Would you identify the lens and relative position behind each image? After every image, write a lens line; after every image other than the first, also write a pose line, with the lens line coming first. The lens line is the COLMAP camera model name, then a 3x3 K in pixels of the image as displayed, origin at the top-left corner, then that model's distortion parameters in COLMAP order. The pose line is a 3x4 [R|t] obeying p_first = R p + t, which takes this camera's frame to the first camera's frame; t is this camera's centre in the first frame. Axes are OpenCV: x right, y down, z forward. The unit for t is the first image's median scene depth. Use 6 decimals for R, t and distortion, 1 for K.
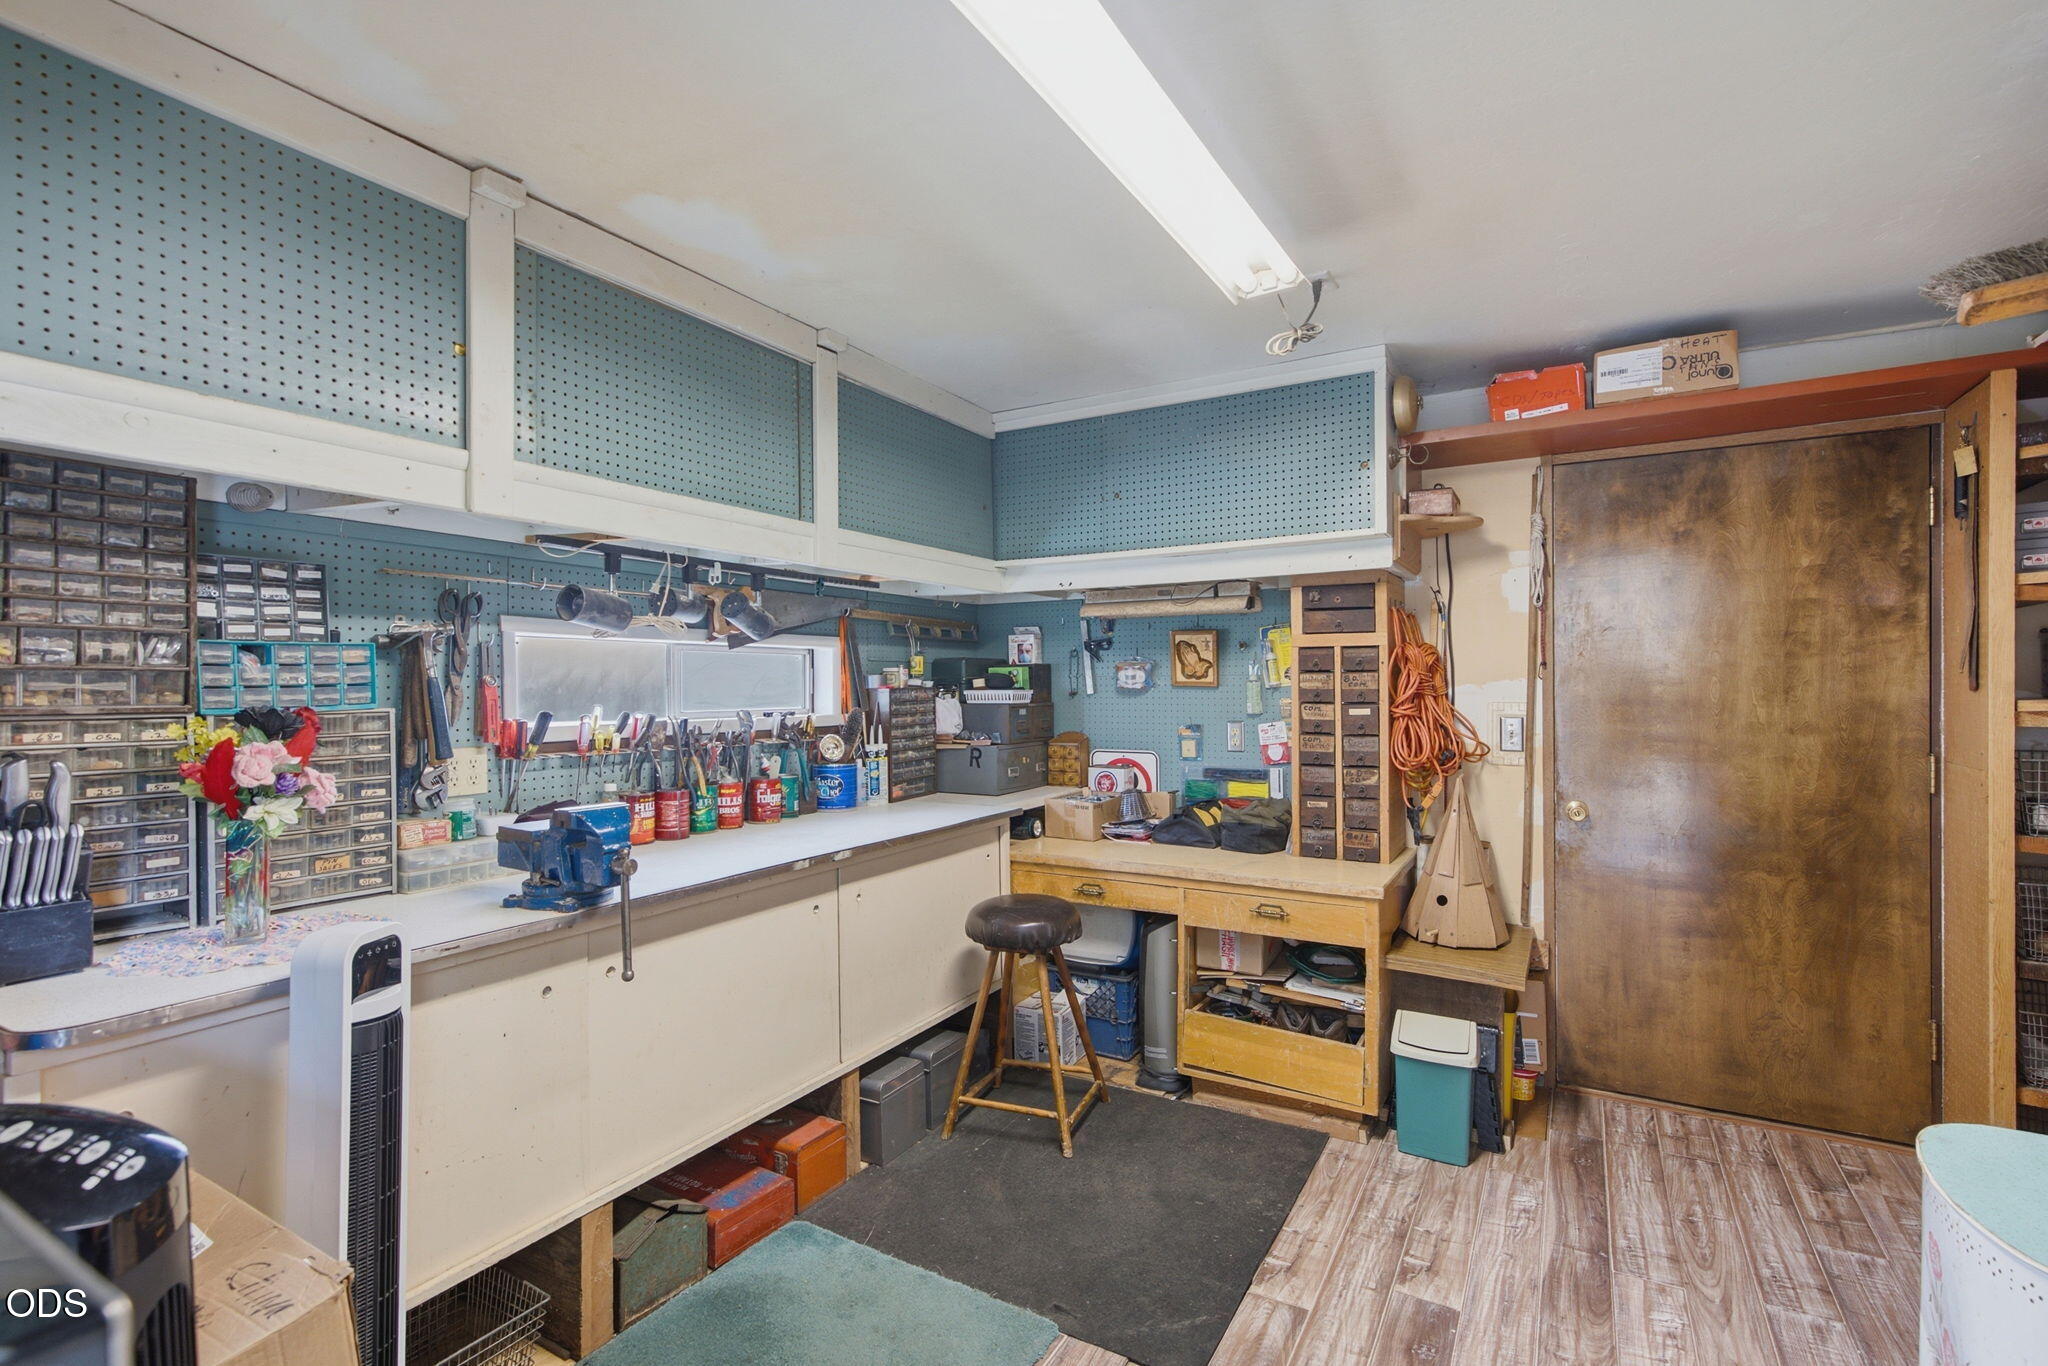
lens RADIAL K [[943.0, 0, 1024.0], [0, 943.0, 683.0], [0, 0, 1]] dist [0.000536, -0.000120]
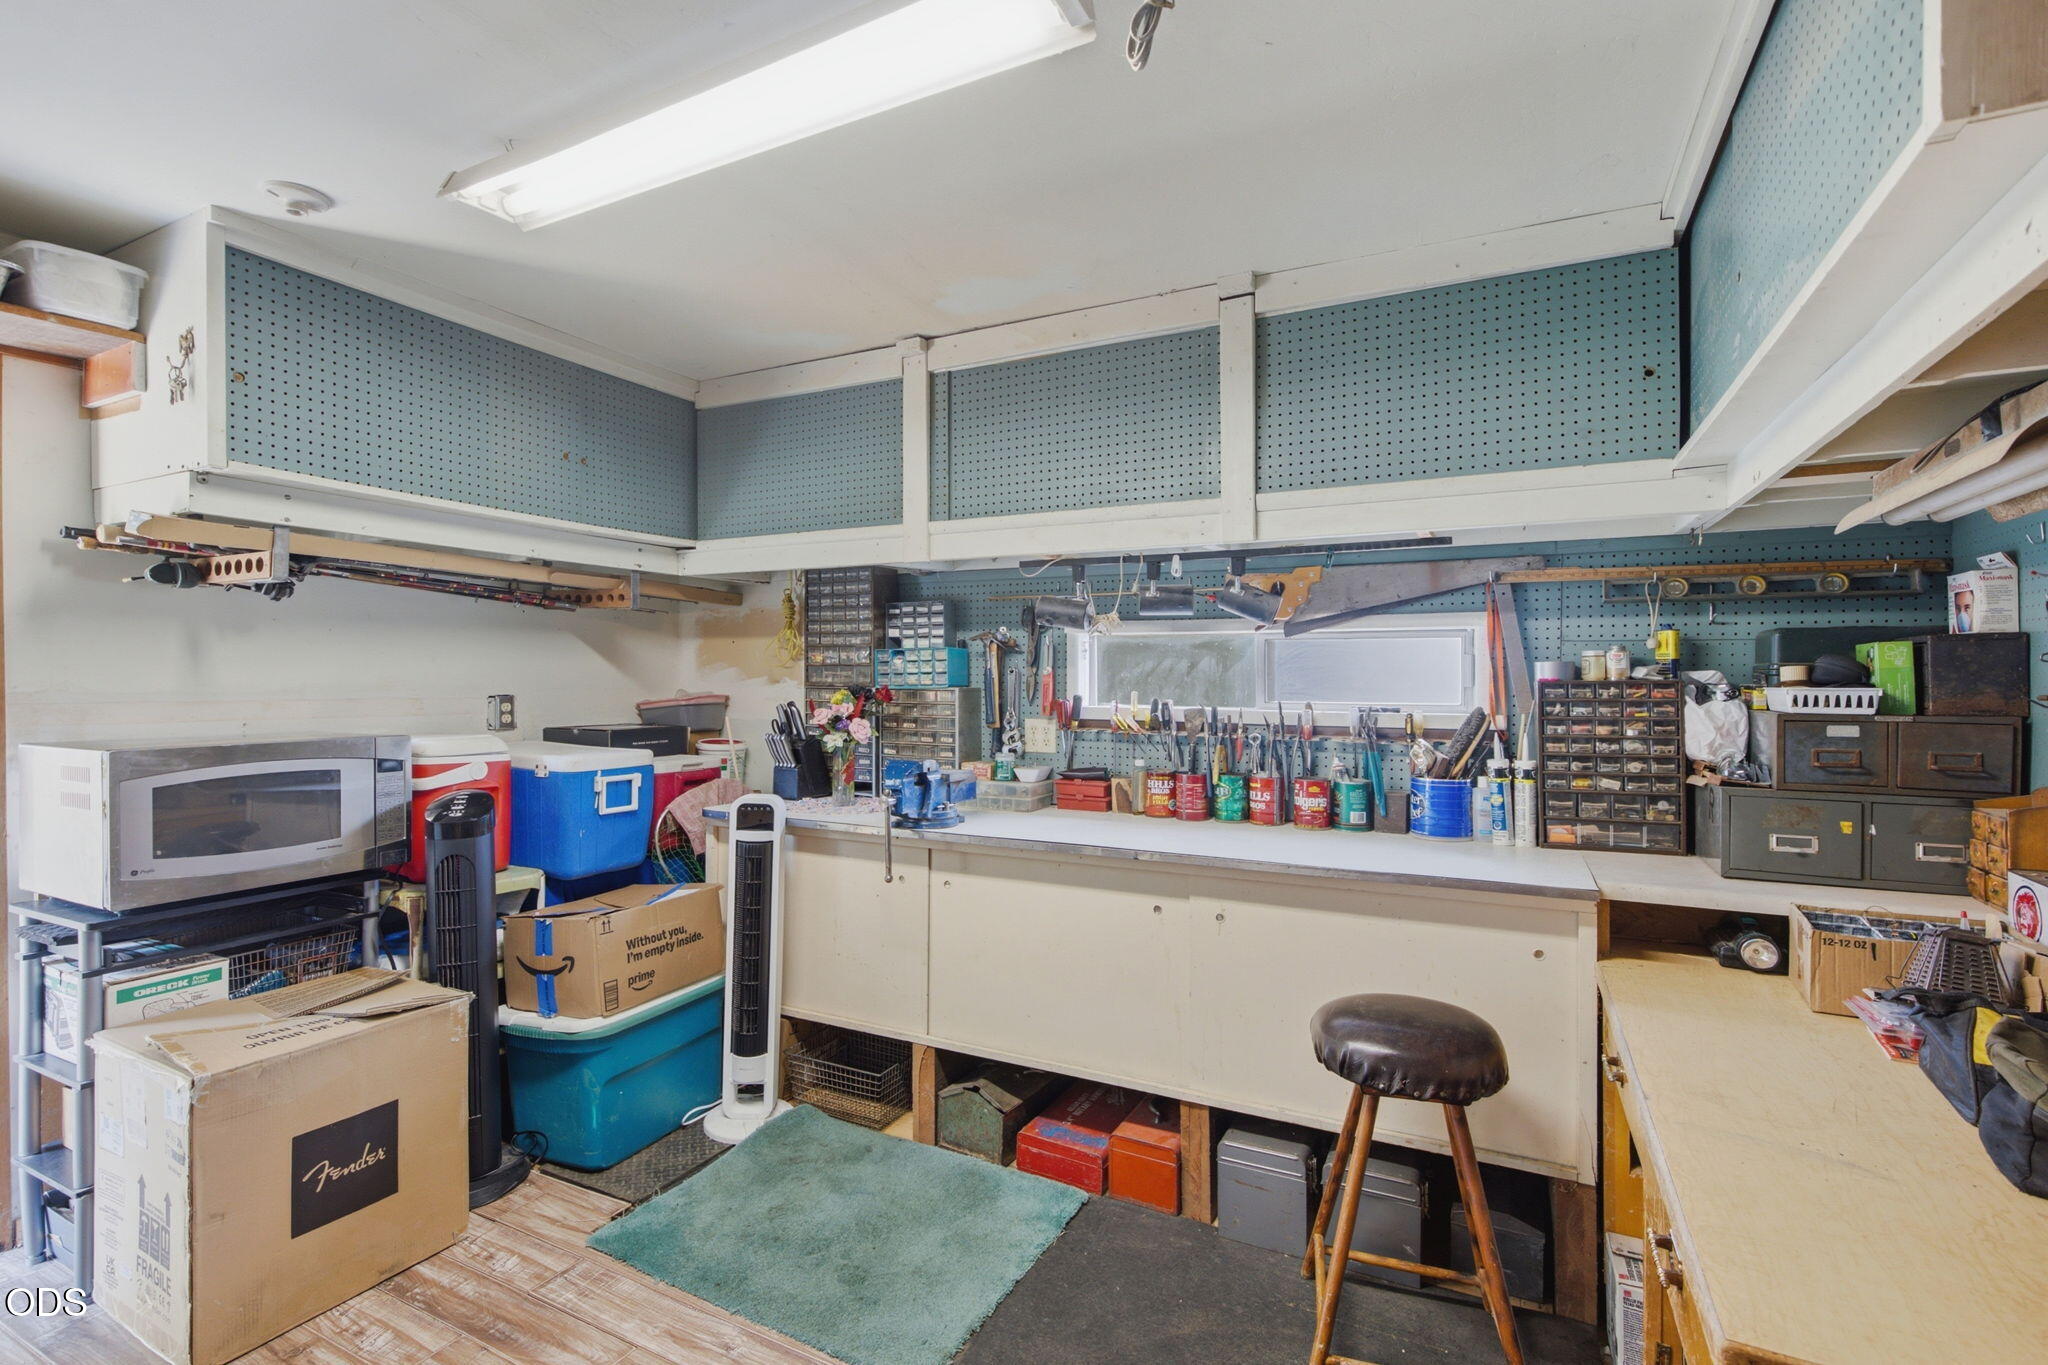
lens RADIAL K [[943.0, 0, 1024.0], [0, 943.0, 682.5], [0, 0, 1]] dist [0.000536, -0.000120]
pose [[0.059586, 0.010572, -0.998167, 0.697258], [-0.002792, 0.999942, 0.010424, 0.000686], [0.998219, 0.002166, 0.059612, 0.777231]]
